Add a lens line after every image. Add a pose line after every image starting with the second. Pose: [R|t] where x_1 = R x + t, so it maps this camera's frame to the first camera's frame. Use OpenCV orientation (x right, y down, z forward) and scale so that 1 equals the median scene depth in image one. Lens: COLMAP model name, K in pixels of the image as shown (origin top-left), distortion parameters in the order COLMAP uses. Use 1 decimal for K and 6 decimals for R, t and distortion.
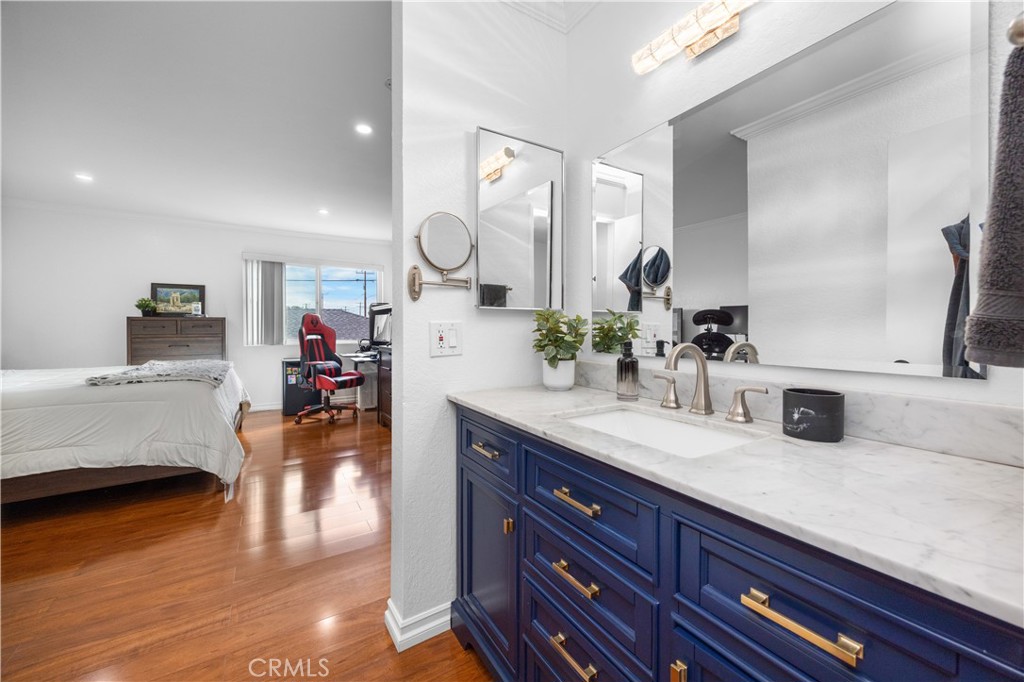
lens RADIAL K [[404.4, 0, 509.7], [0, 404.4, 334.5], [0, 0, 1]] dist [-0.003878, 0.000775]
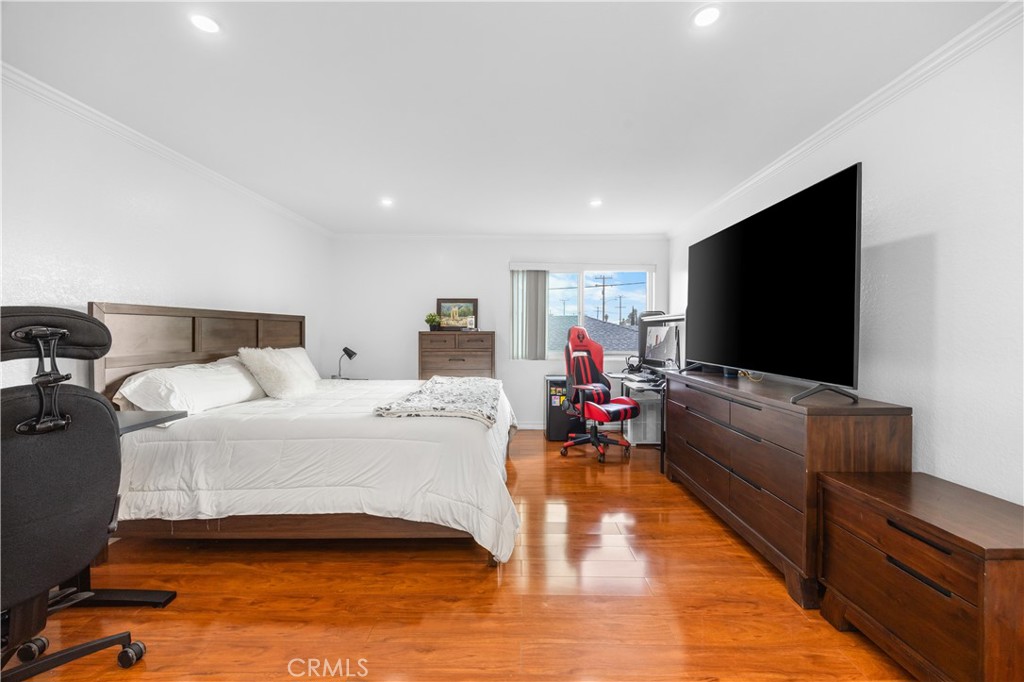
lens RADIAL K [[404.4, 0, 514.8], [0, 404.4, 338.2], [0, 0, 1]] dist [-0.003878, 0.000775]
pose [[0.851529, 0.010046, -0.524211, -0.158176], [-0.009773, 0.999947, 0.003289, -0.029792], [0.524216, 0.002322, 0.851582, 0.204345]]
